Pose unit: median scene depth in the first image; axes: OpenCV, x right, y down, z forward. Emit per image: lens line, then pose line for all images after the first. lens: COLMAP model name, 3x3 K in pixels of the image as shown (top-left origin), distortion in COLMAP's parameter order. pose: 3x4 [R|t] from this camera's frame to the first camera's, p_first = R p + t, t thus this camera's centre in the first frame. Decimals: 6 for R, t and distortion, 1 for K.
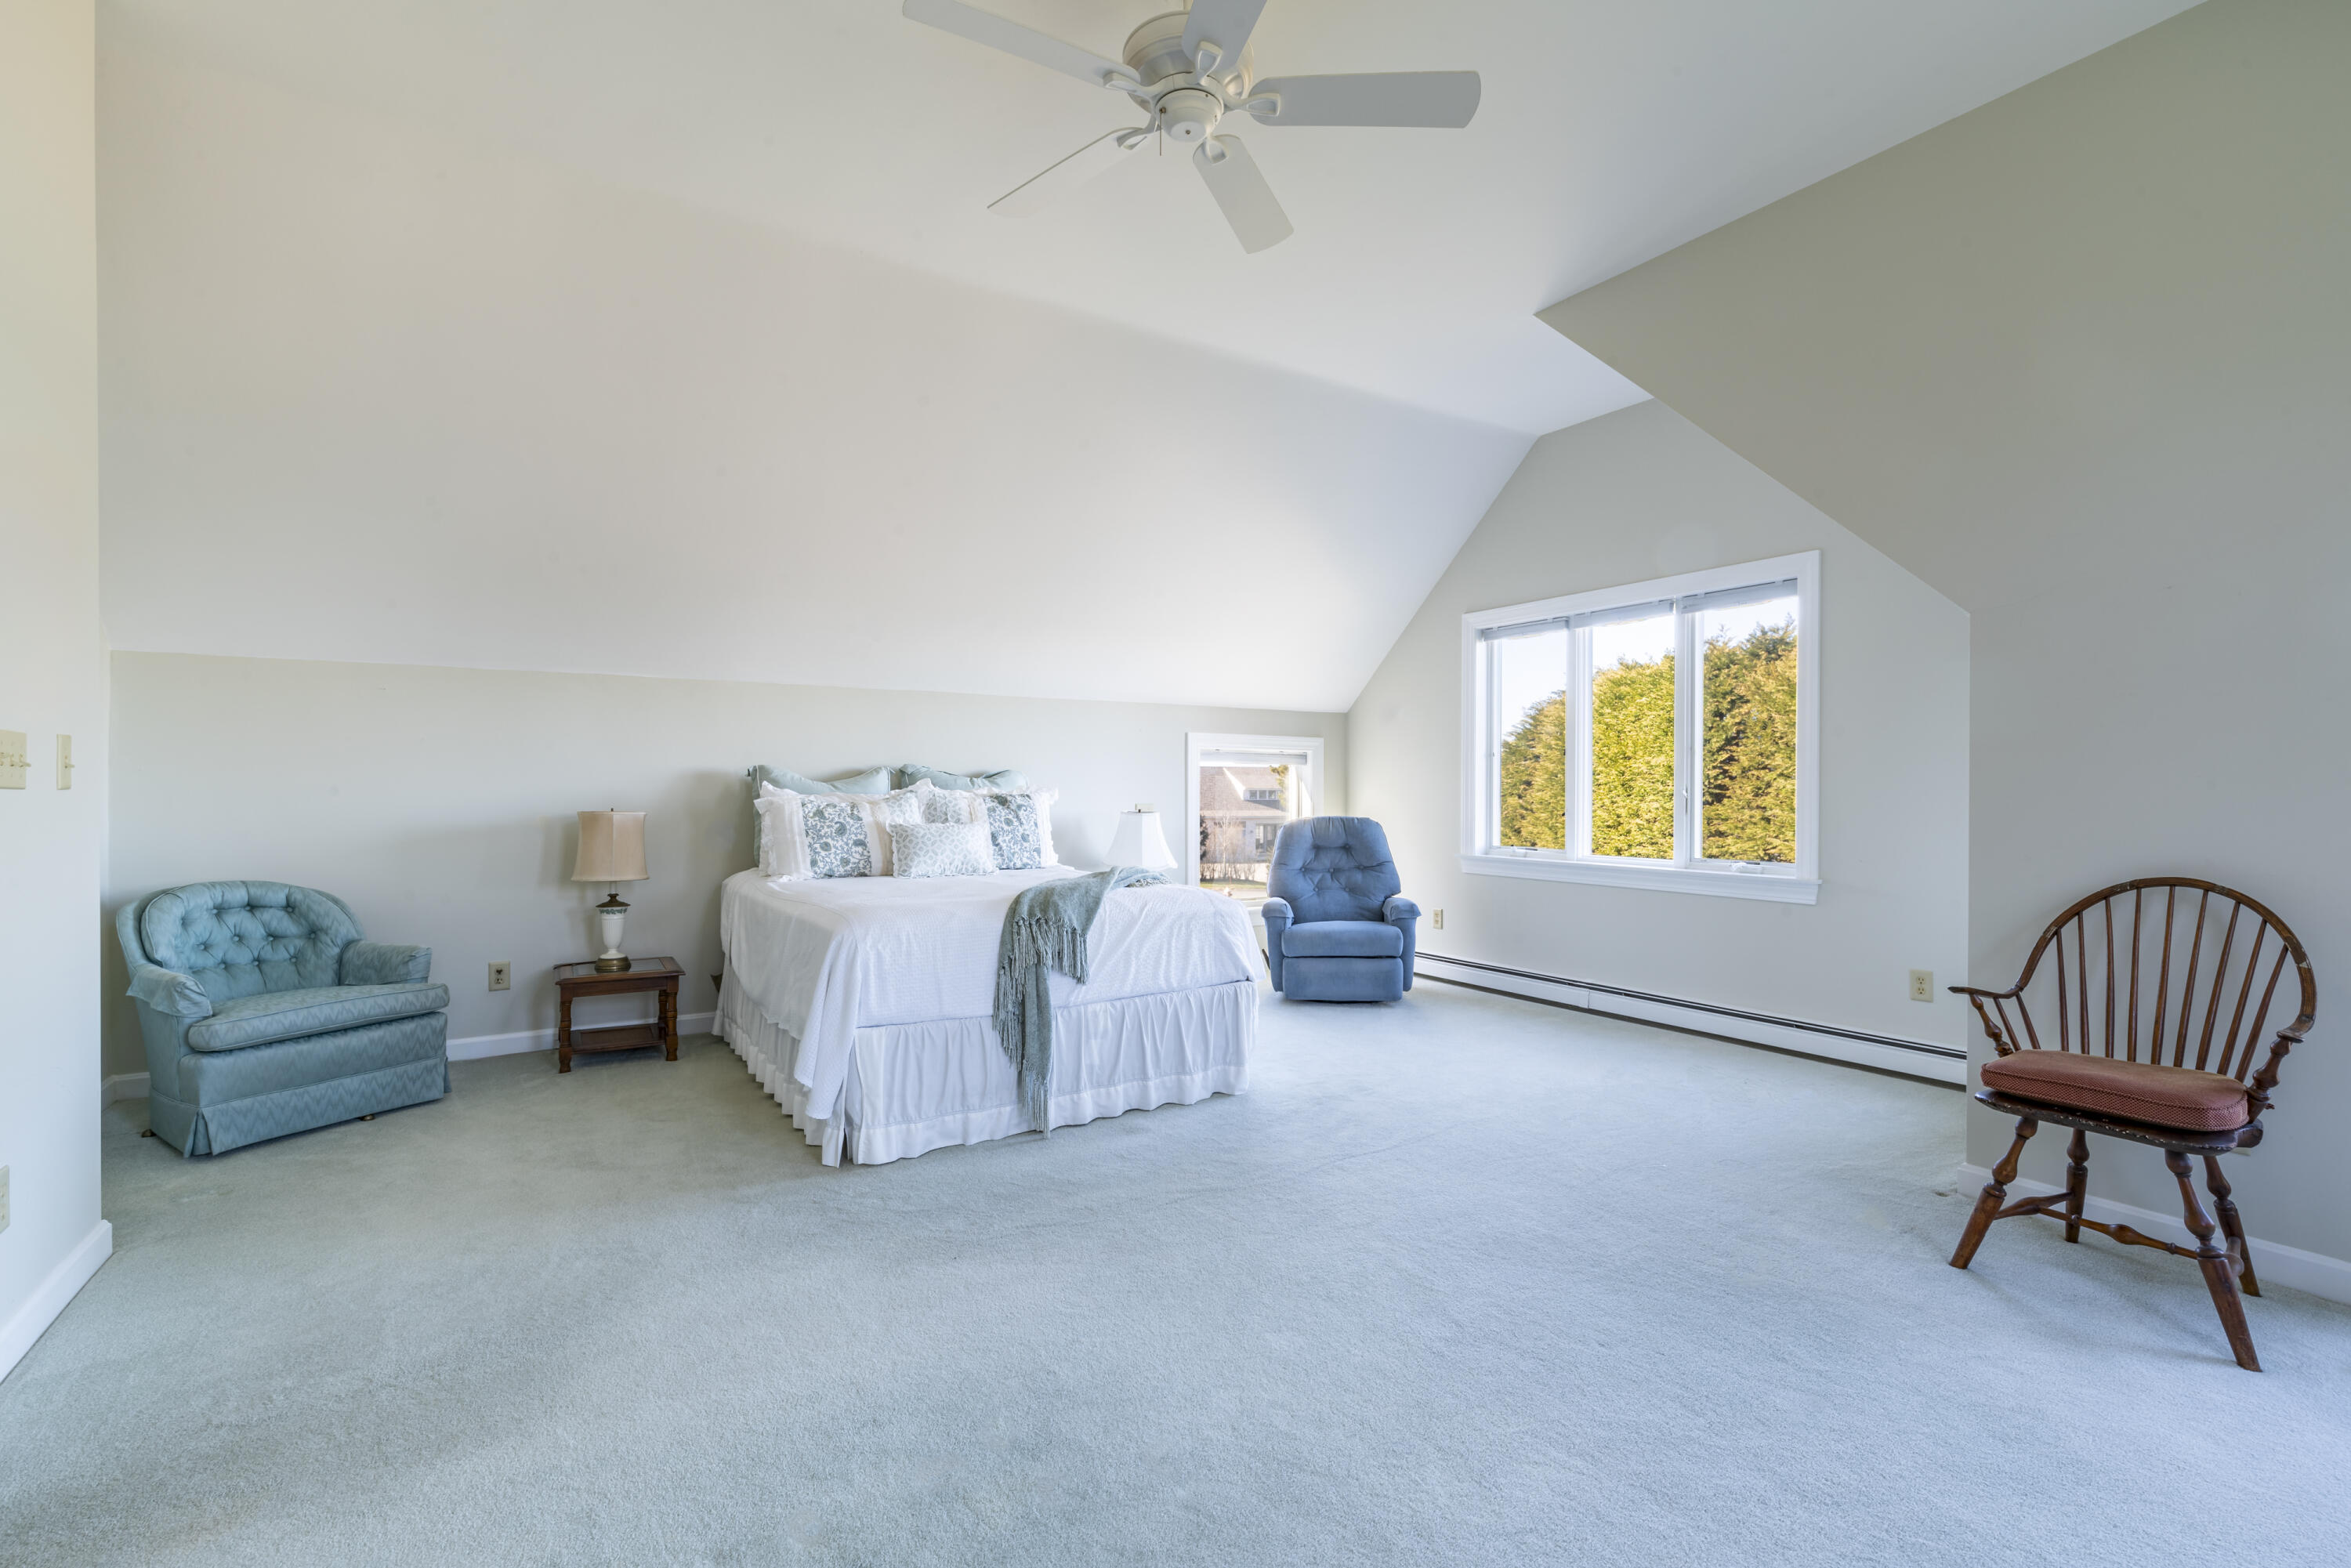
lens RADIAL K [[1072.4, 0, 1172.4], [0, 1072.4, 787.5], [0, 0, 1]] dist [0.009307, -0.001947]
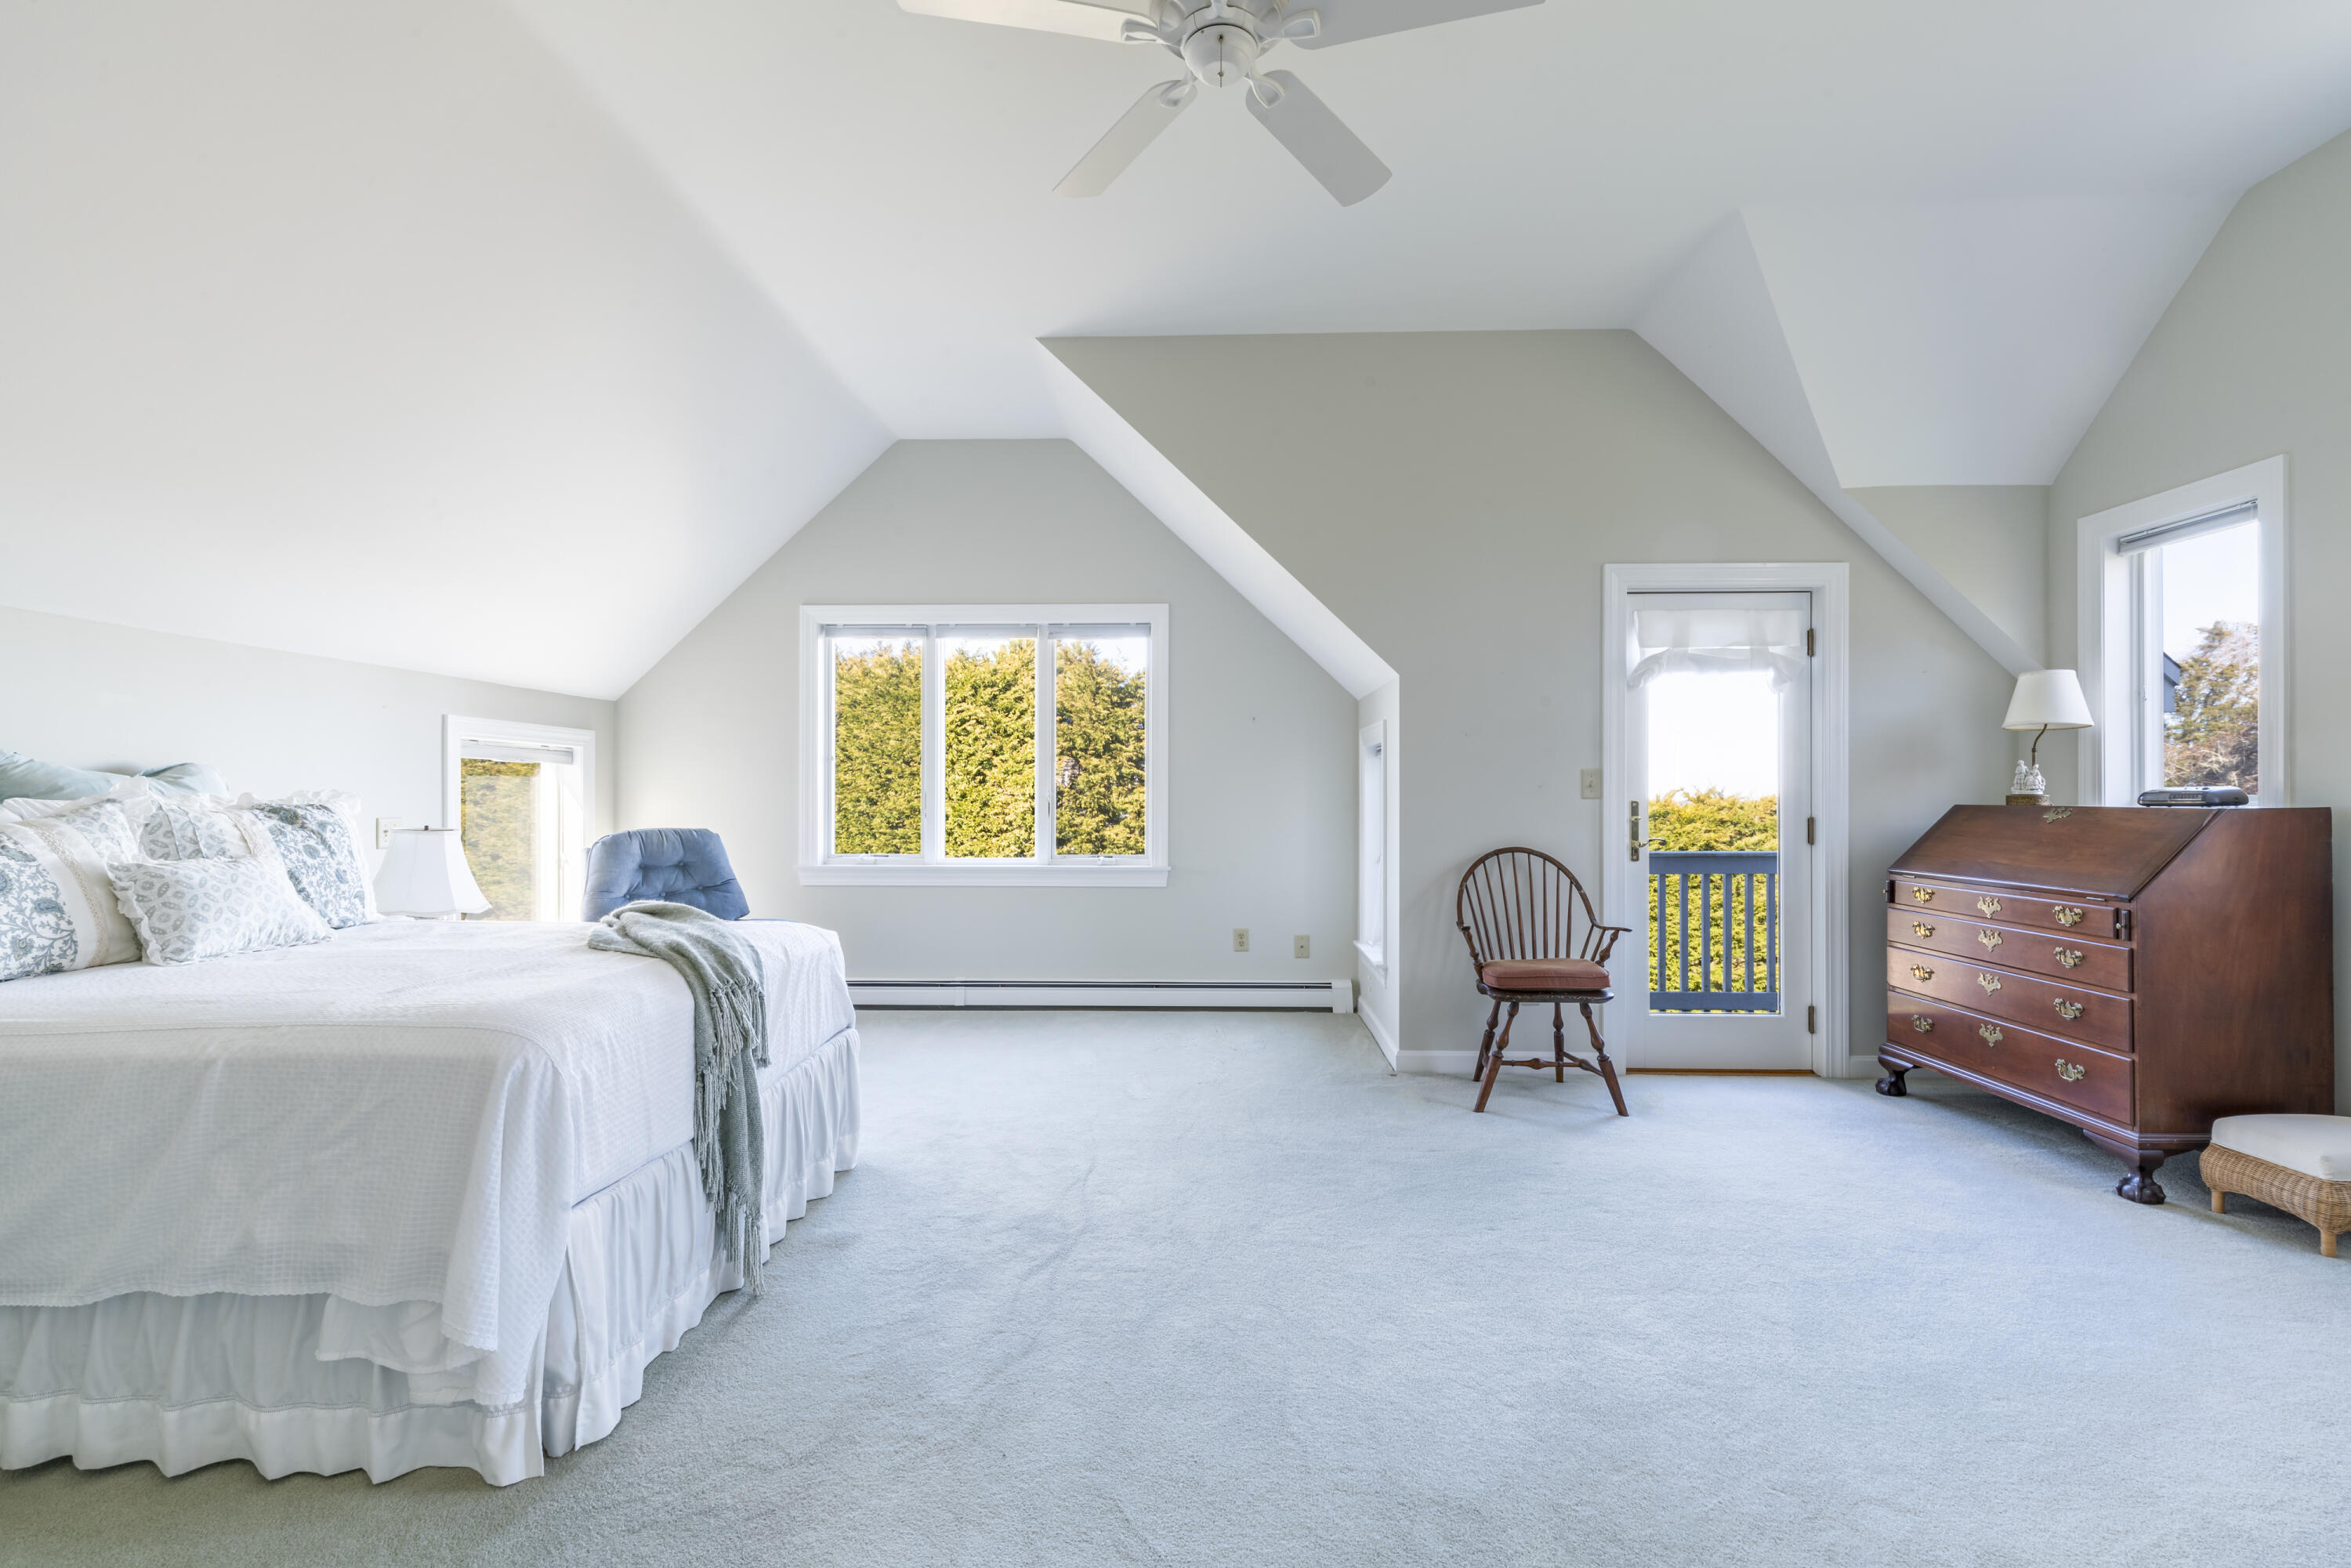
lens RADIAL K [[1072.4, 0, 1177.9], [0, 1072.4, 789.7], [0, 0, 1]] dist [0.009307, -0.001947]
pose [[0.551494, 0.002429, 0.834176, -0.423319], [-0.000066, 0.999996, -0.002868, -0.000521], [-0.834179, 0.001527, 0.551491, 0.293501]]
